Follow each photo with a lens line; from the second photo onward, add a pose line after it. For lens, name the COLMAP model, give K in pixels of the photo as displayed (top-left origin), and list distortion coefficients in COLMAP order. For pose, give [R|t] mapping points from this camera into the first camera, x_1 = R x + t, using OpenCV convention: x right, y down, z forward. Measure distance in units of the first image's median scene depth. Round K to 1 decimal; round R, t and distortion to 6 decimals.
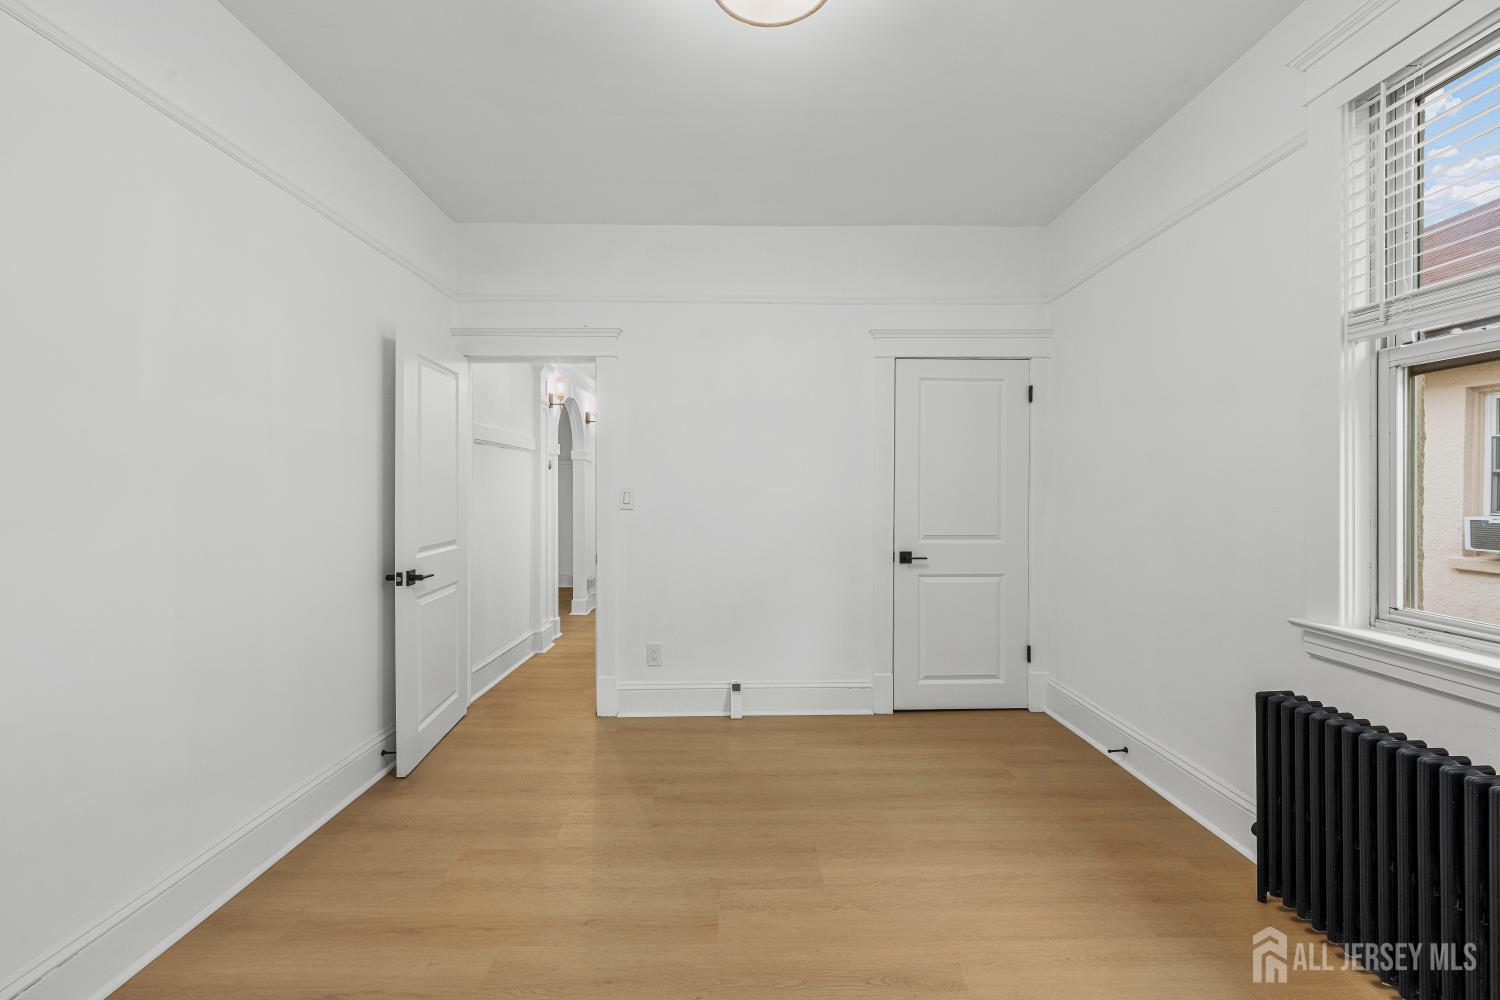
lens RADIAL K [[616.3, 0, 750.2], [0, 616.3, 489.8], [0, 0, 1]] dist [-0.005800, -0.000447]
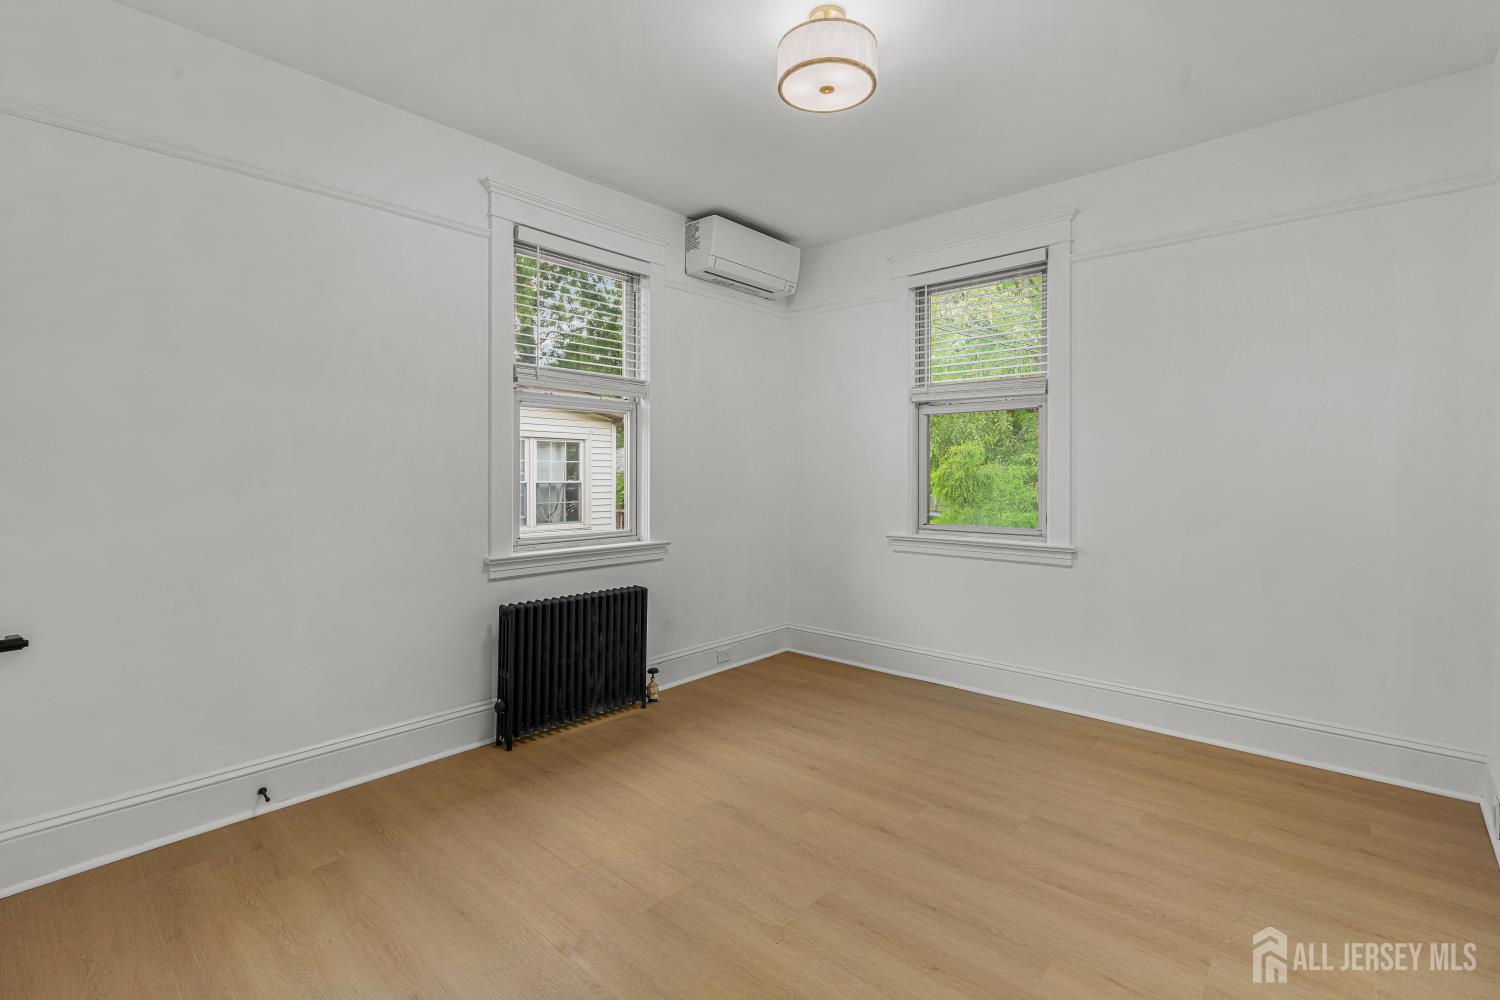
lens RADIAL K [[662.3, 0, 764.0], [0, 662.3, 491.4], [0, 0, 1]] dist [0.000297, -0.000214]
pose [[-0.745274, -0.016358, 0.666557, -0.735880], [0.001361, 0.999660, 0.026055, 0.012516], [-0.666757, 0.020325, -0.744998, 1.947730]]
